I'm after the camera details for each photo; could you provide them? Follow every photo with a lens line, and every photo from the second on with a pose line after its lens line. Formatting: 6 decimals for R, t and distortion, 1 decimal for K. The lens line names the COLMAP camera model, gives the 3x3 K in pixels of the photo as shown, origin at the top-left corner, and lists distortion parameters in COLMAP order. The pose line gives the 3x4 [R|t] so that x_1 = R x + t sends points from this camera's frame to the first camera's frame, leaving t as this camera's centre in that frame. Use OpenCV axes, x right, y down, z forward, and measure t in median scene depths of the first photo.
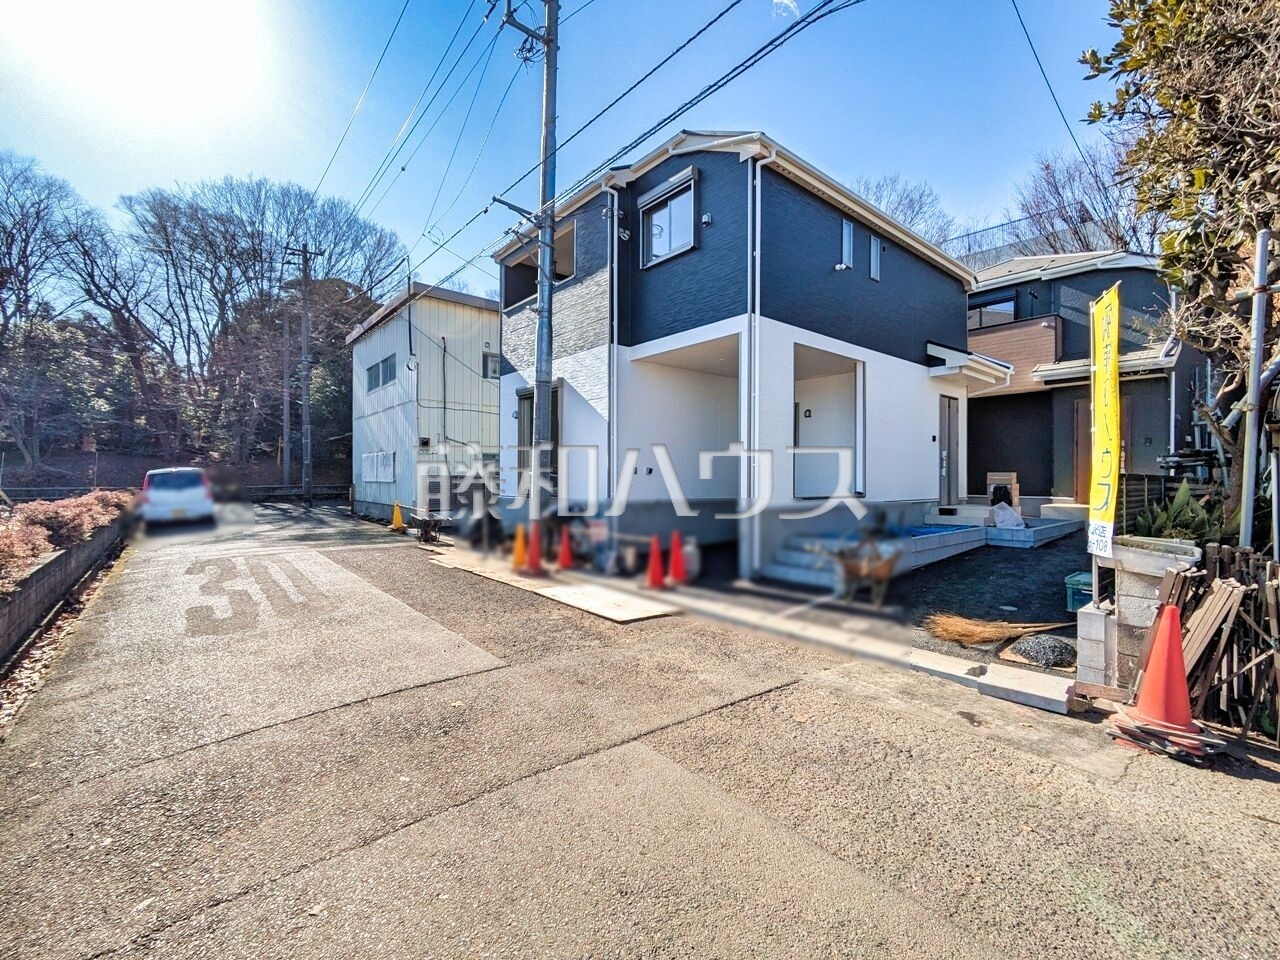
lens RADIAL K [[555.3, 0, 644.1], [0, 555.3, 478.7], [0, 0, 1]] dist [-0.000614, 0.000025]
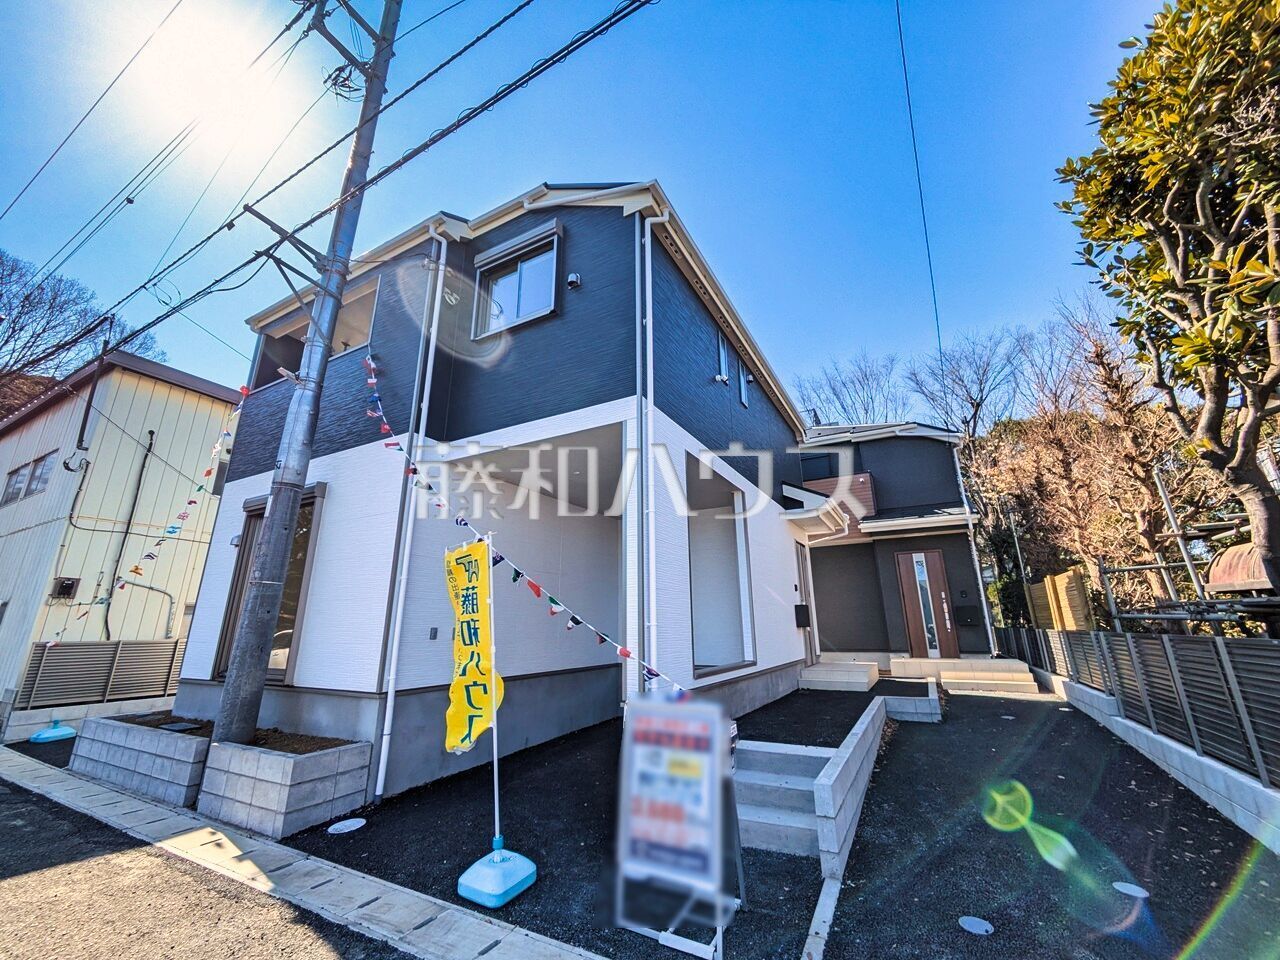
lens RADIAL K [[507.3, 0, 644.2], [0, 507.3, 478.6], [0, 0, 1]] dist [0.000506, 0.000013]
pose [[0.930900, 0.089356, 0.354177, -0.014381], [0.015511, 0.959073, -0.282734, -0.016458], [-0.364946, 0.268691, 0.891415, 0.369120]]
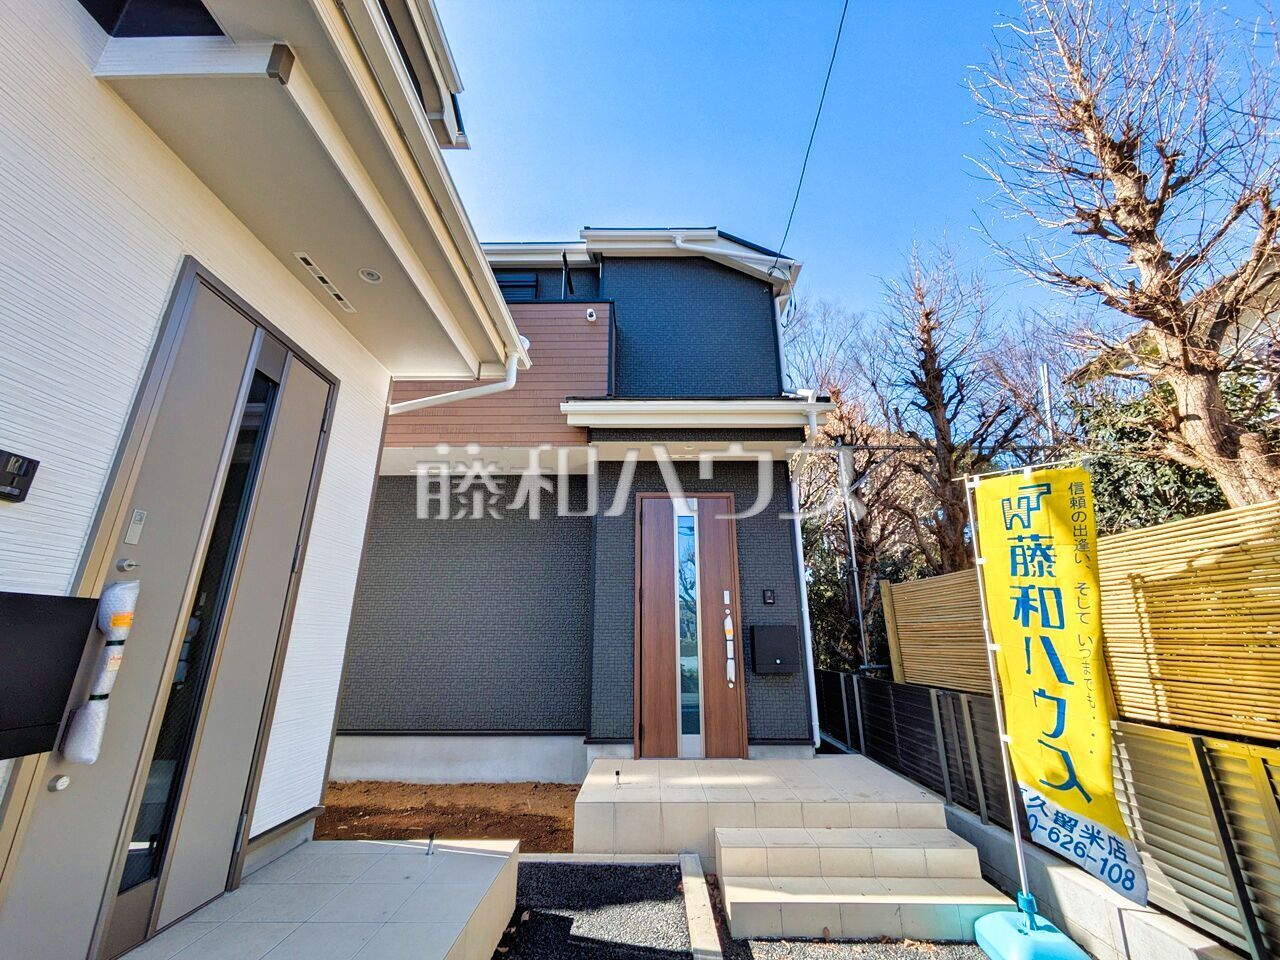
lens RADIAL K [[507.3, 0, 644.2], [0, 507.3, 478.6], [0, 0, 1]] dist [0.000506, 0.000013]
pose [[0.651853, 0.222937, 0.724836, 0.628773], [0.004918, 0.954549, -0.298012, -0.043303], [-0.758329, 0.197825, 0.621130, 0.961940]]
